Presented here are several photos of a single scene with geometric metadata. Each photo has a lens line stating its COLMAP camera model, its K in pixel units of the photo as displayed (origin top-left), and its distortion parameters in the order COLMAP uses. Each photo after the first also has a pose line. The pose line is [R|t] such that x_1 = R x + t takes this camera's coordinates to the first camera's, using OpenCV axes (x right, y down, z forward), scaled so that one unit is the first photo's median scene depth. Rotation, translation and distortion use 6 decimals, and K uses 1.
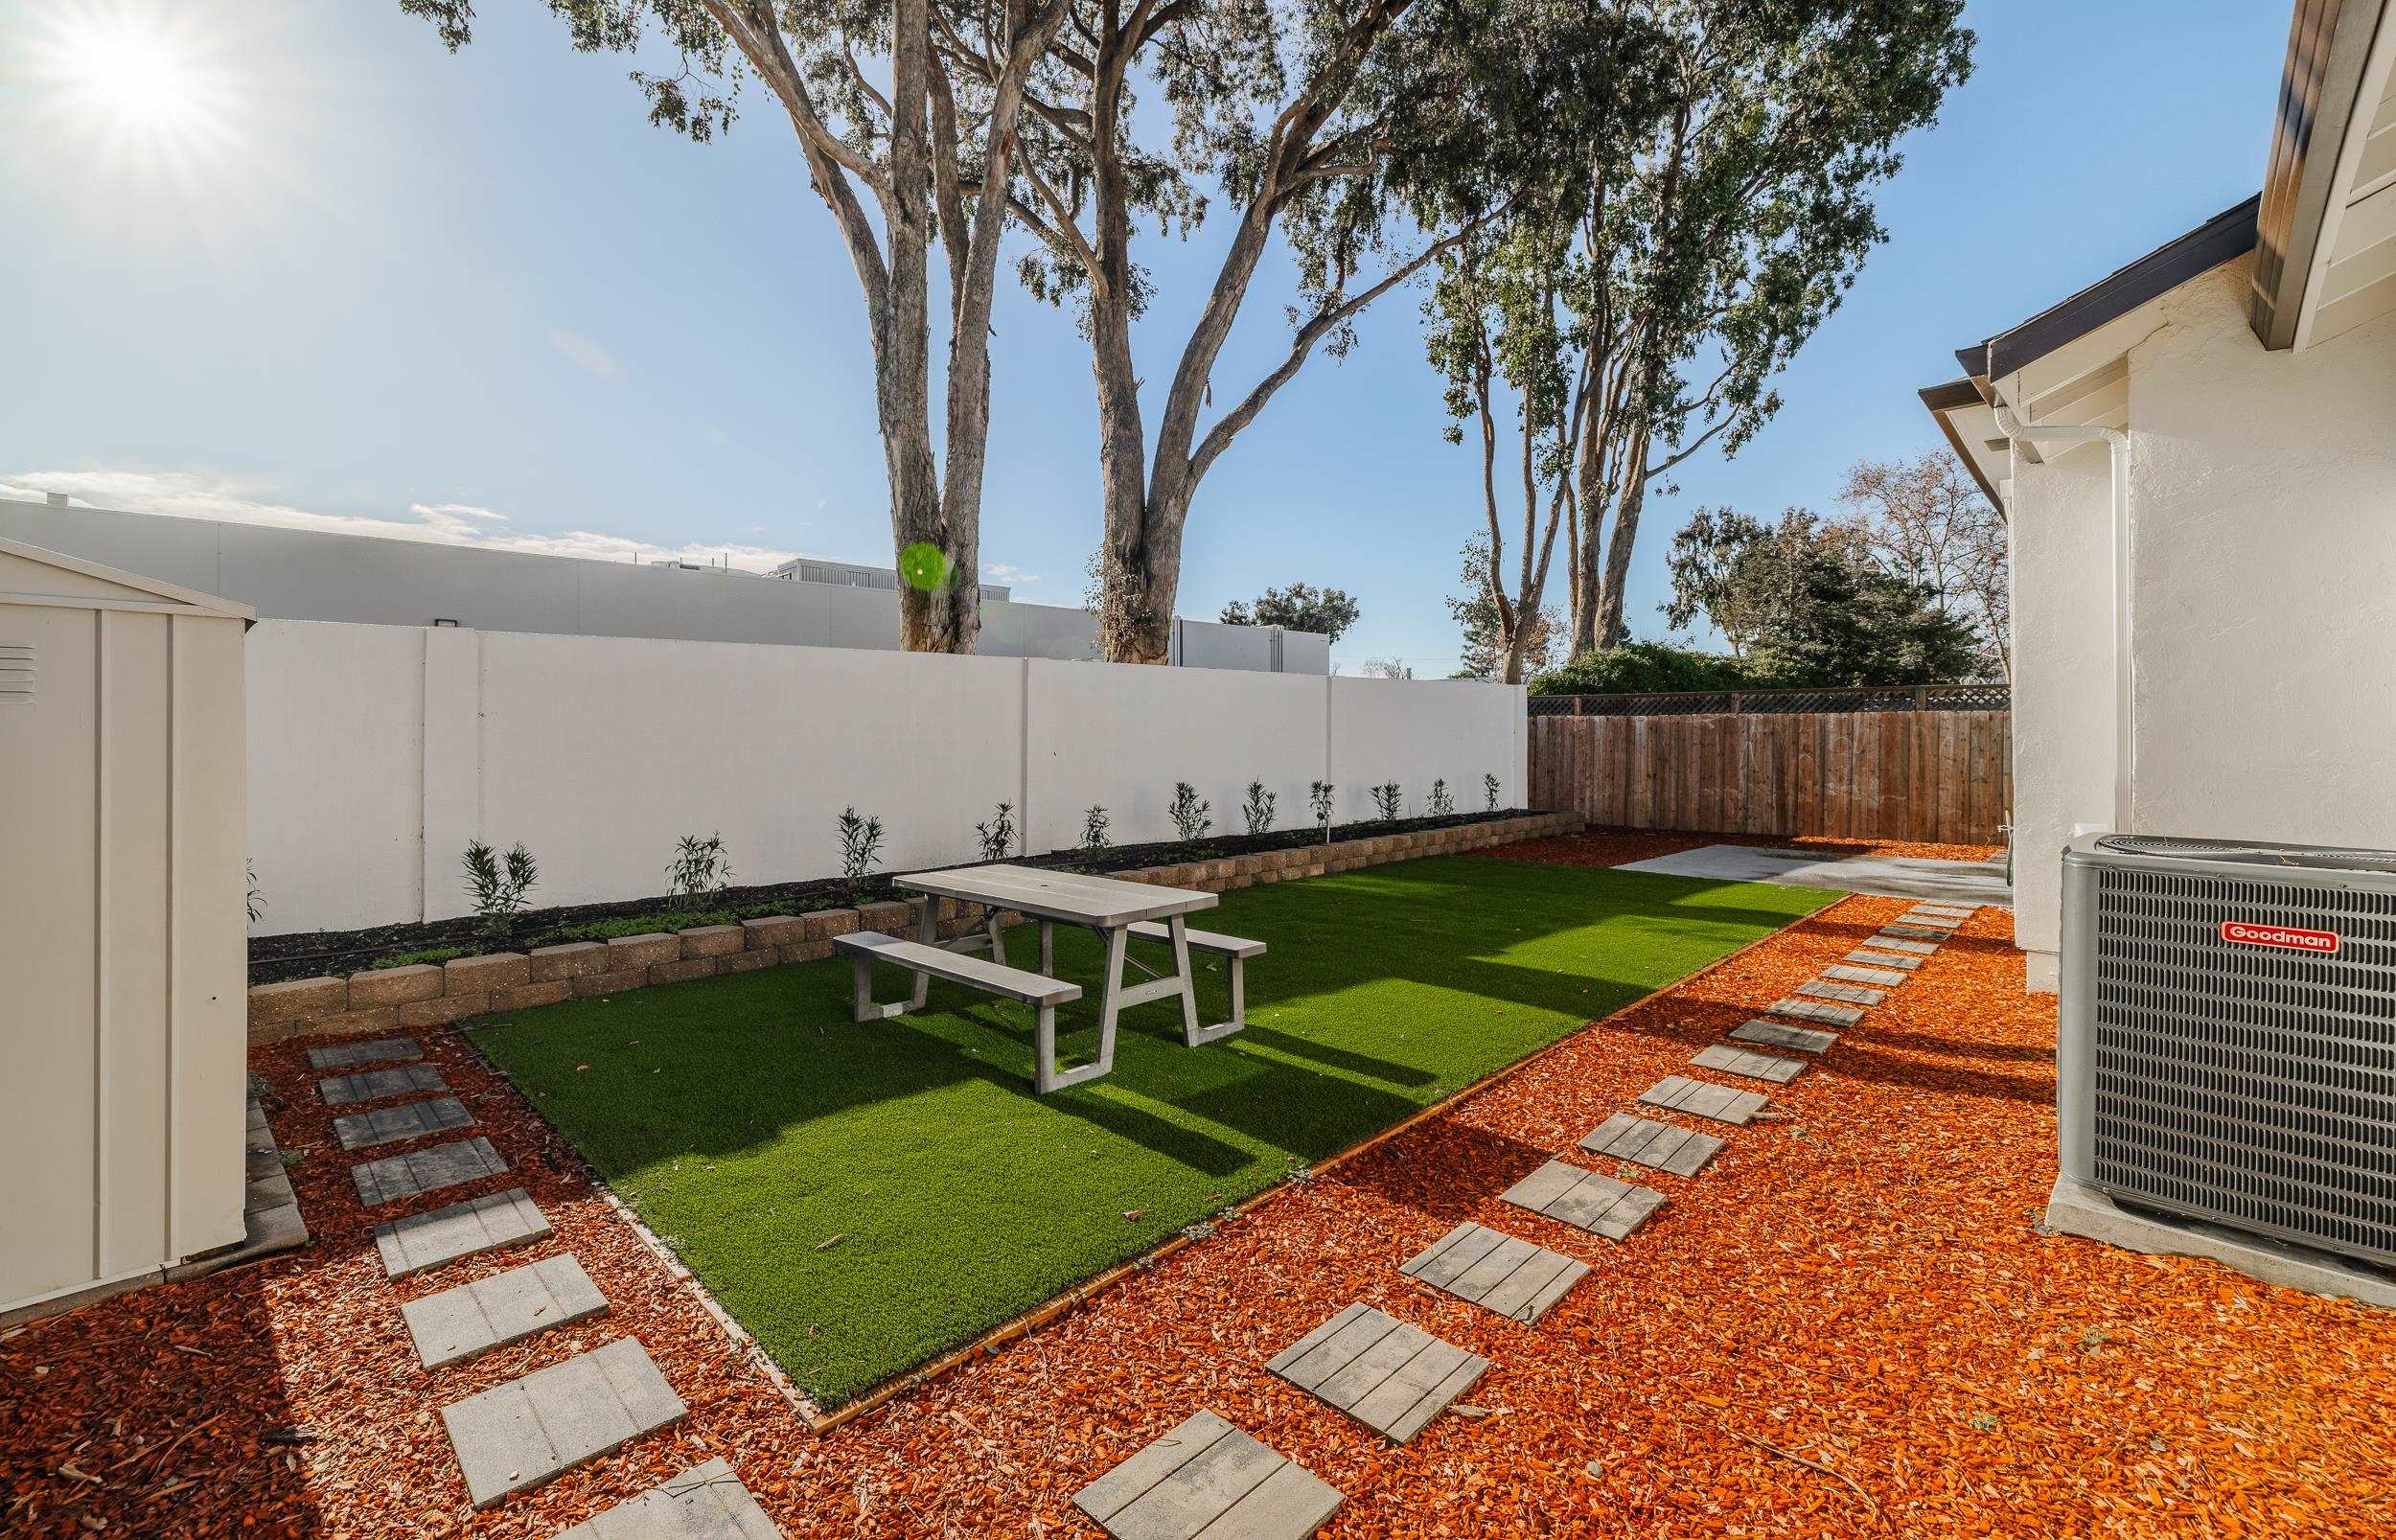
lens RADIAL K [[1026.3, 0, 1189.7], [0, 1026.3, 753.2], [0, 0, 1]] dist [-0.001280, 0.000229]
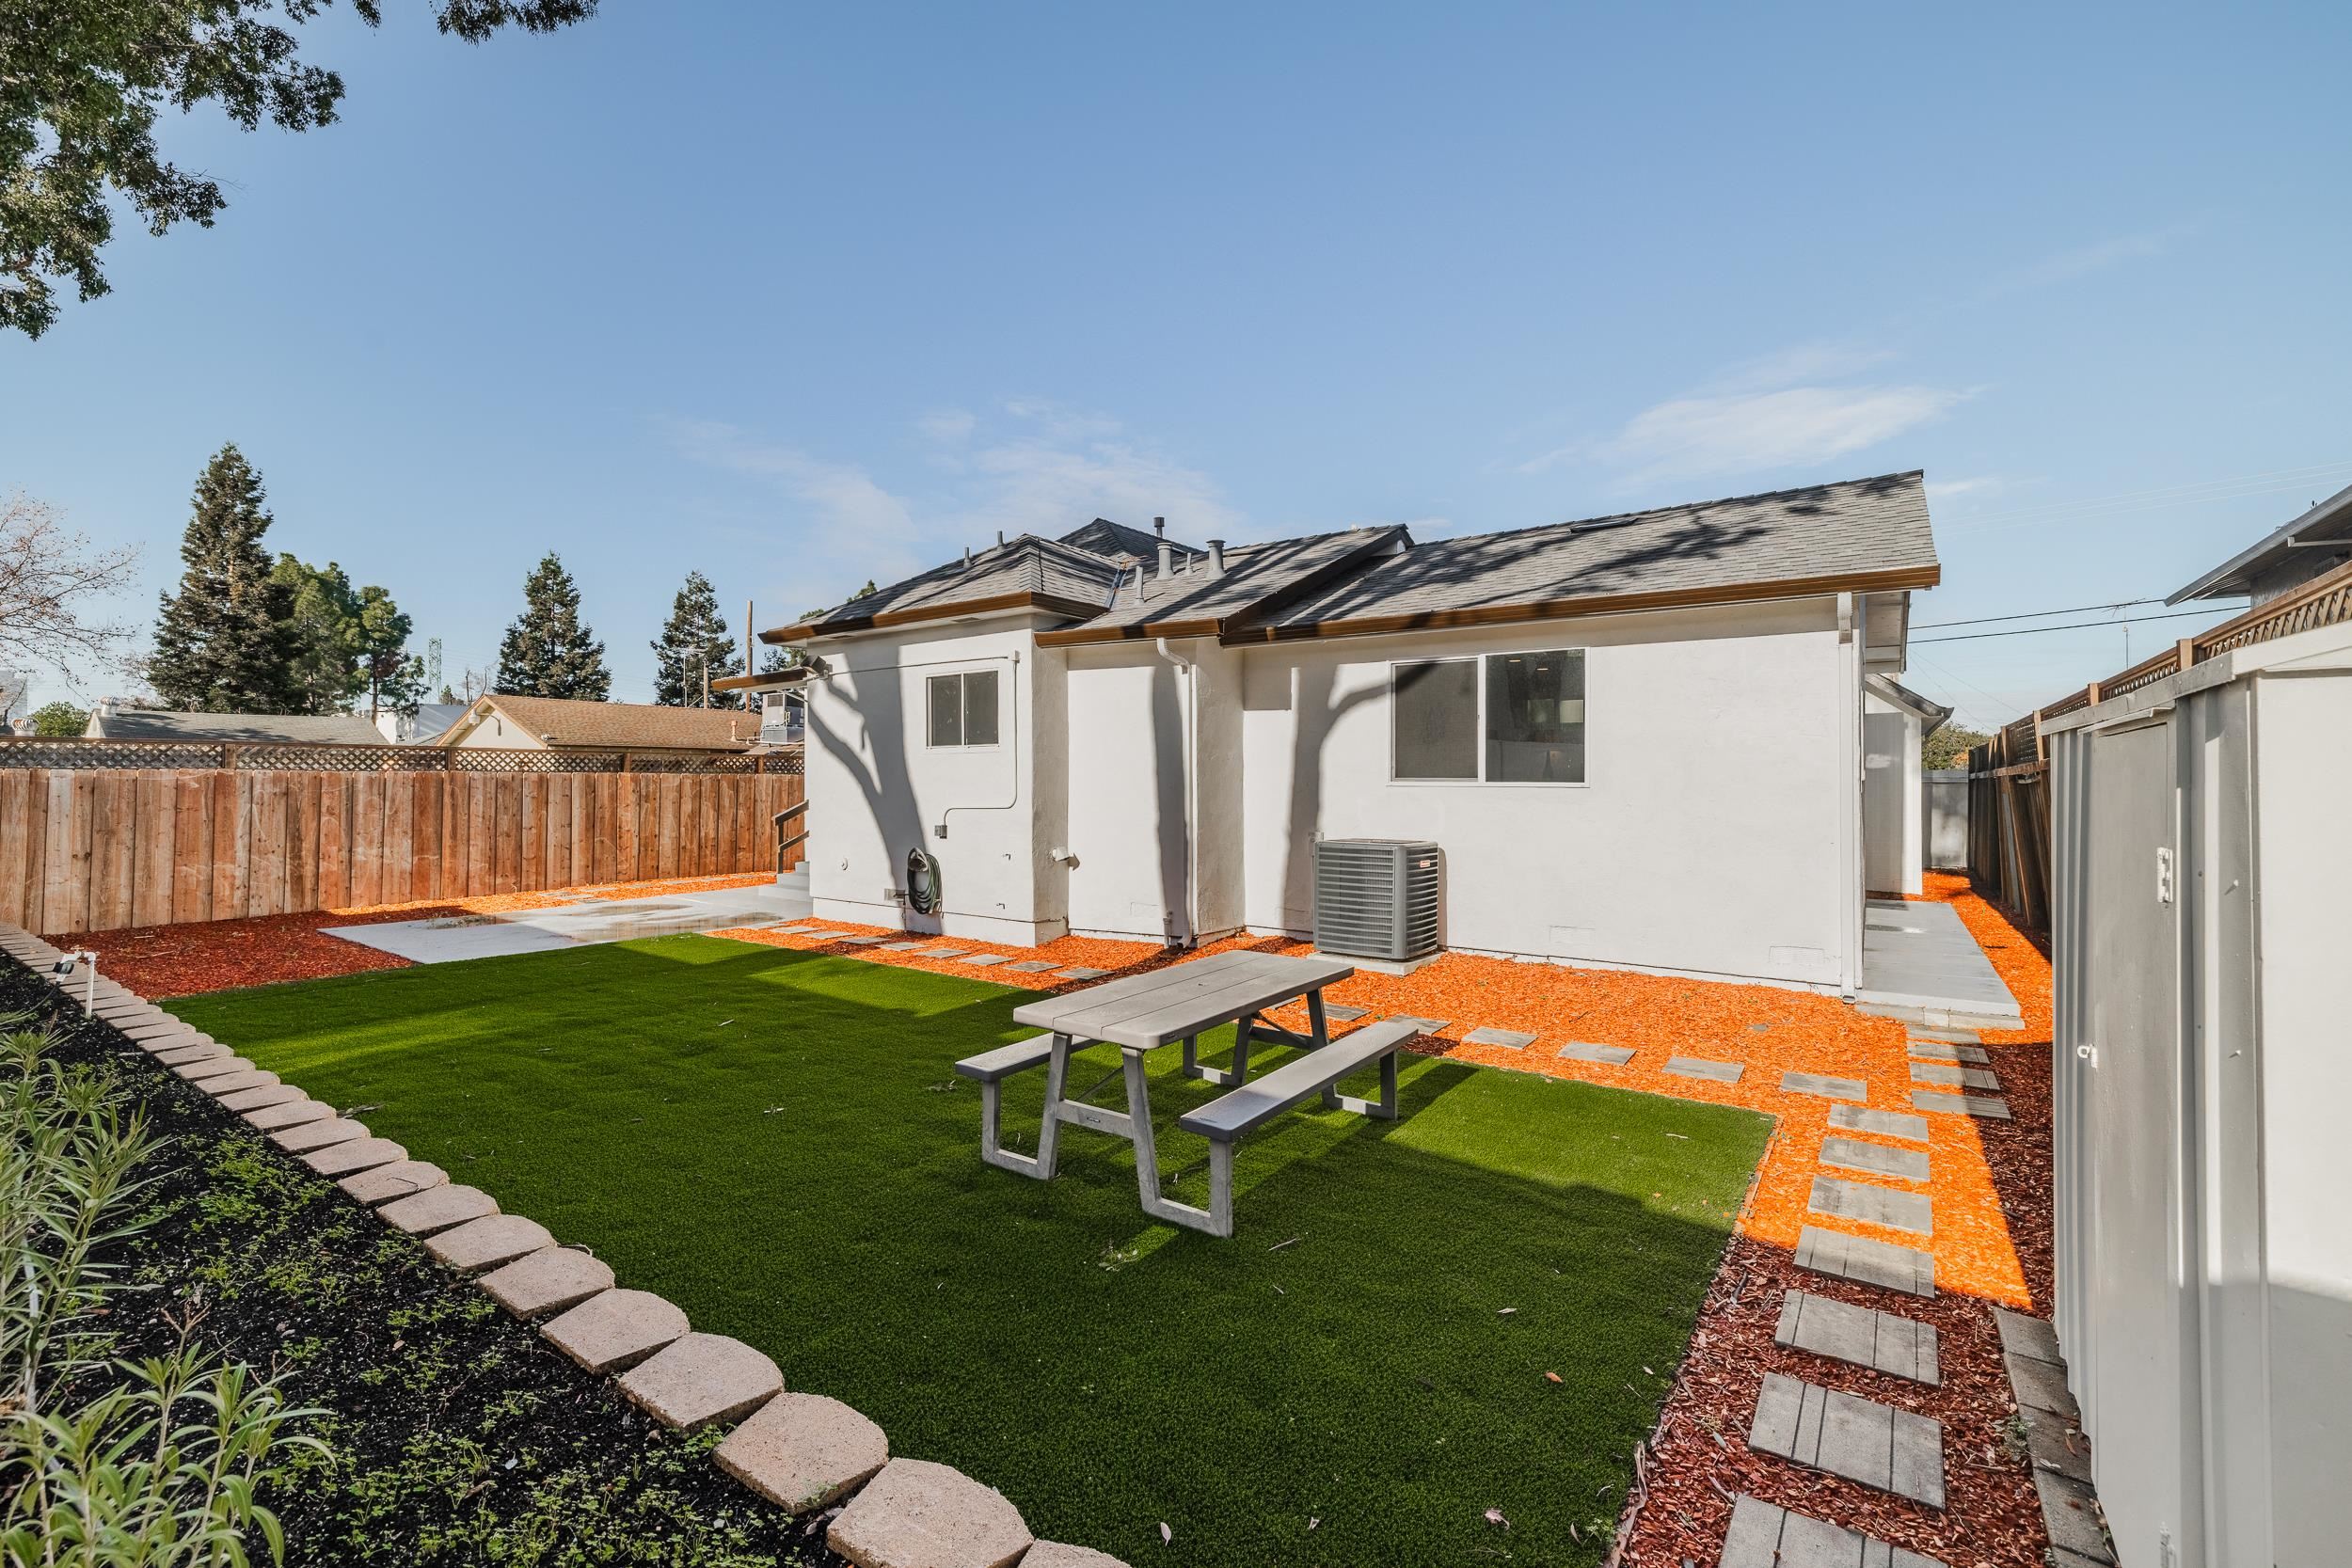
lens RADIAL K [[1002.2, 0, 1166.1], [0, 1002.2, 778.2], [0, 0, 1]] dist [-0.001456, 0.000195]
pose [[-0.152085, 0.000131, 0.988367, -0.371778], [0.011533, 0.999932, 0.001643, -0.026031], [-0.988300, 0.011649, -0.152077, 0.423891]]
